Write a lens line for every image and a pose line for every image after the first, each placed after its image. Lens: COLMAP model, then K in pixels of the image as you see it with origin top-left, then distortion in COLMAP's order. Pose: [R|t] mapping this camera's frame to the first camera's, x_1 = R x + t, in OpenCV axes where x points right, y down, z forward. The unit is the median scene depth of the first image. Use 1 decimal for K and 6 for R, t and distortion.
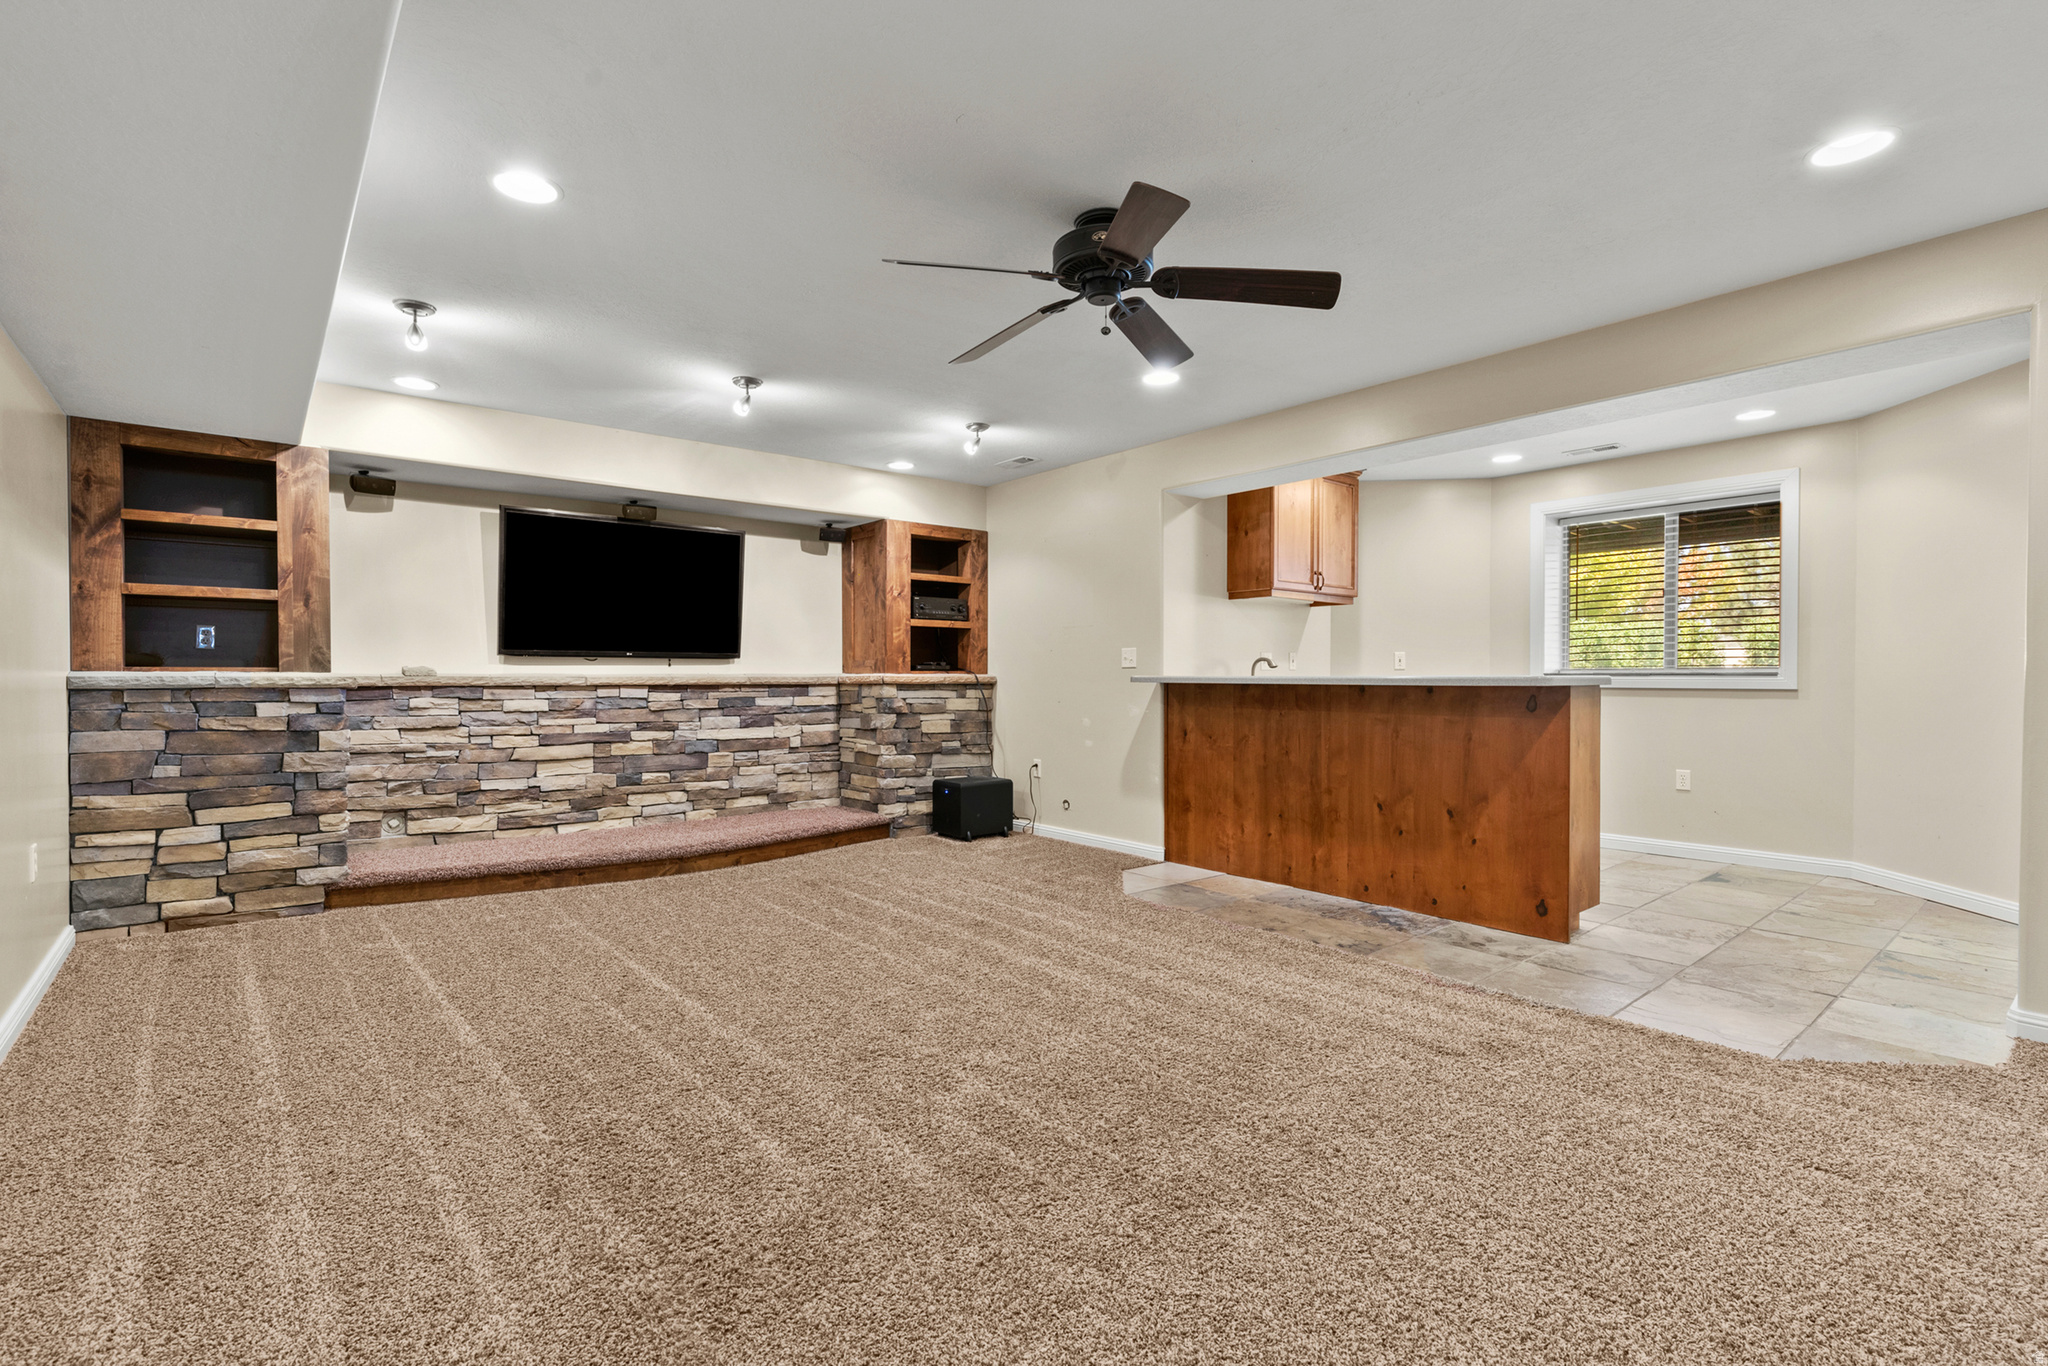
lens RADIAL K [[937.8, 0, 1020.4], [0, 937.8, 683.9], [0, 0, 1]] dist [0.001751, 0.000131]
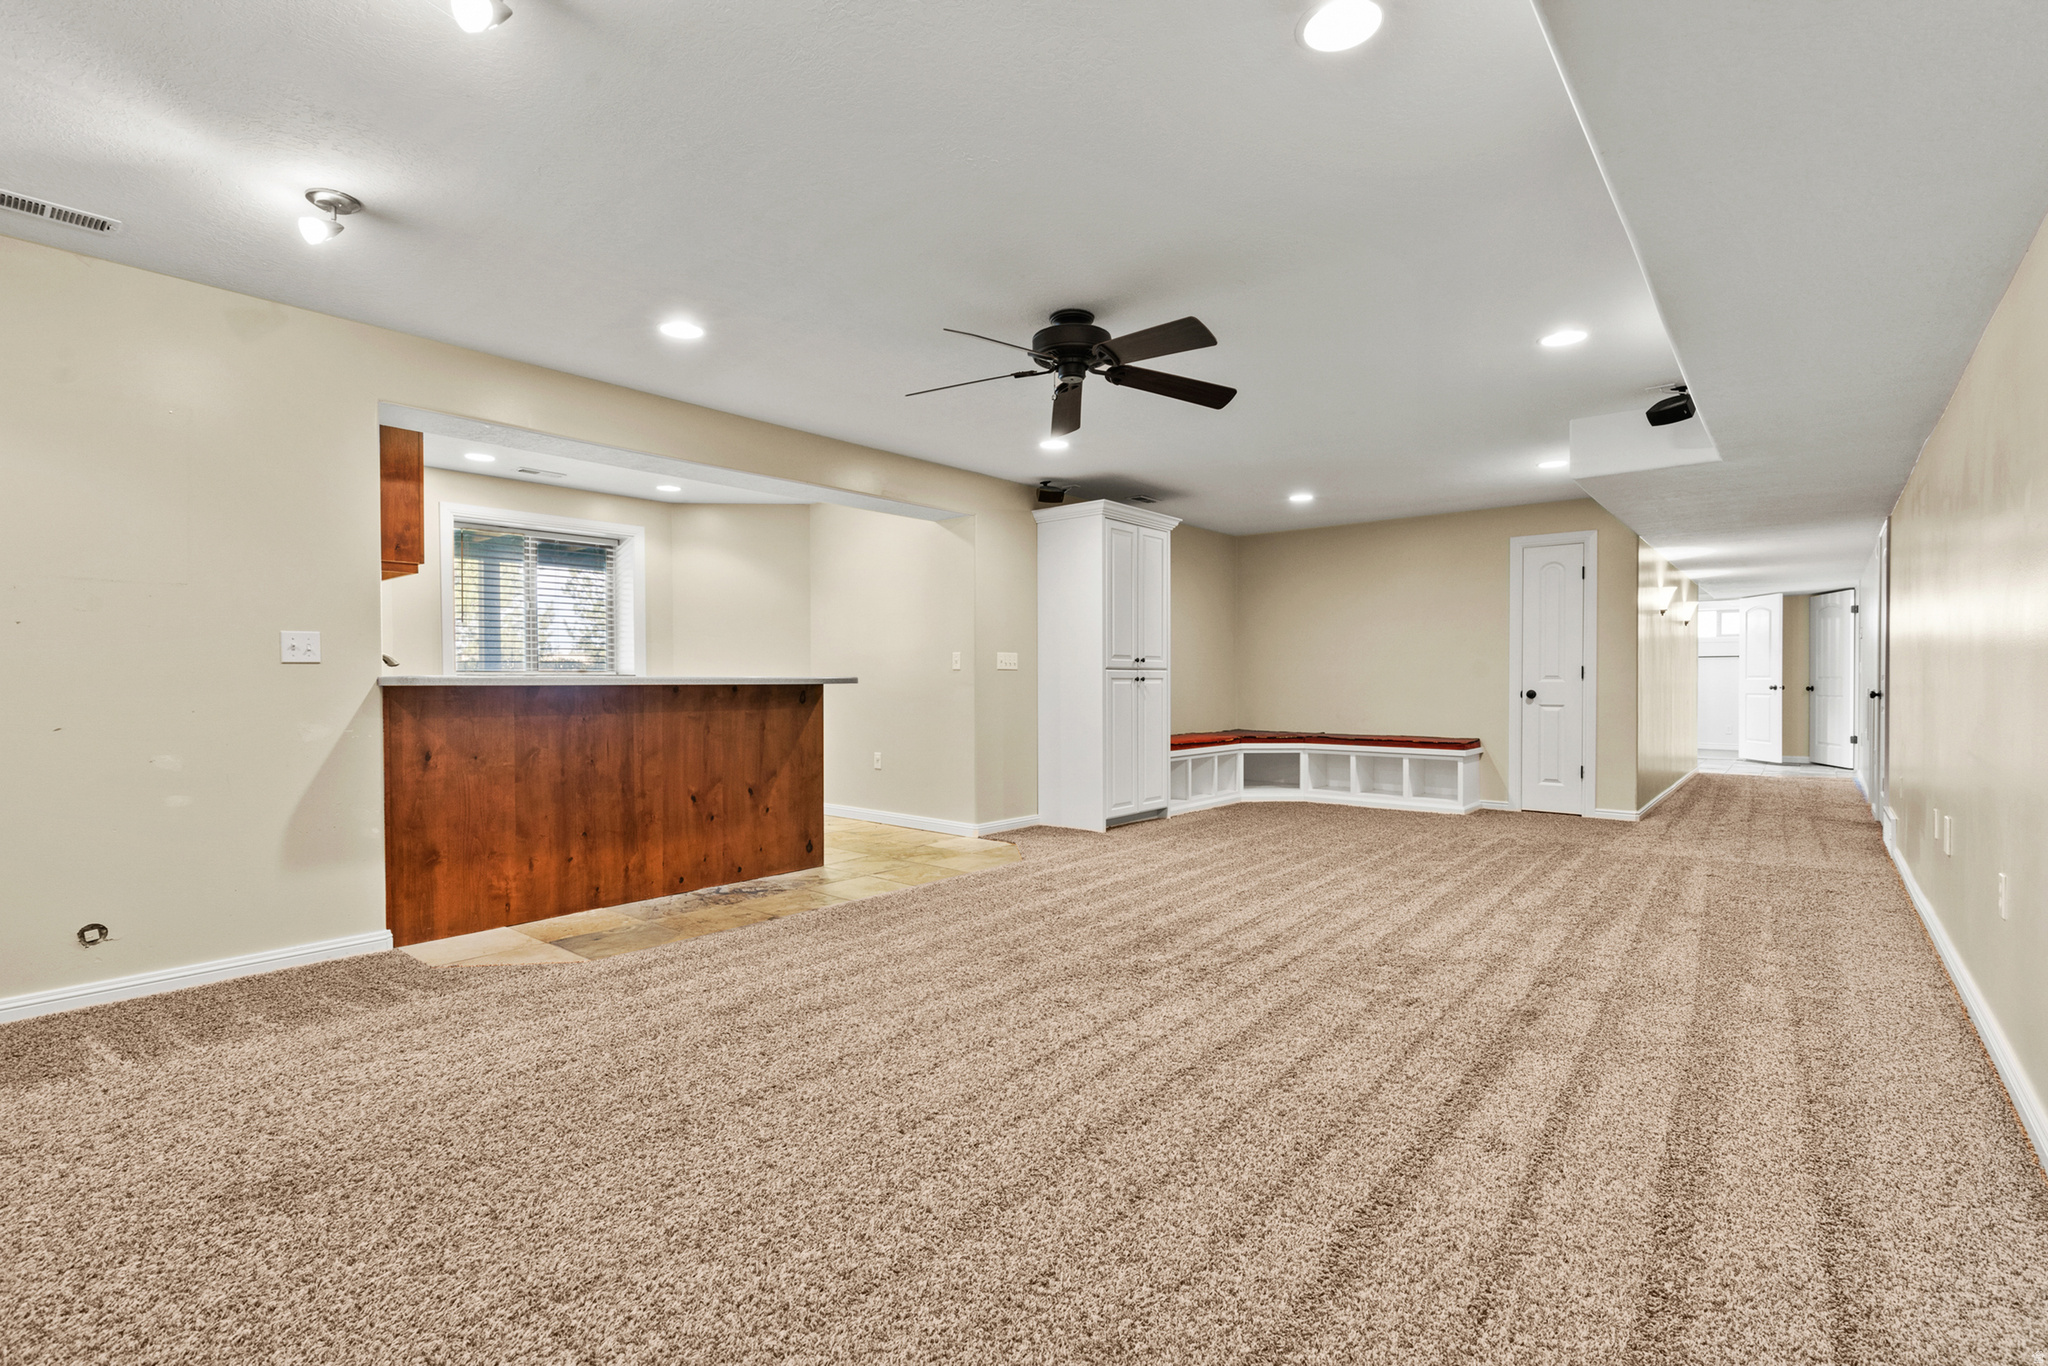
lens RADIAL K [[937.8, 0, 1020.4], [0, 937.8, 682.5], [0, 0, 1]] dist [0.001751, 0.000131]
pose [[-0.196285, -0.004294, 0.980537, -0.704875], [0.007998, 0.999950, 0.005980, -0.004864], [-0.980514, 0.009016, -0.196241, 0.805378]]
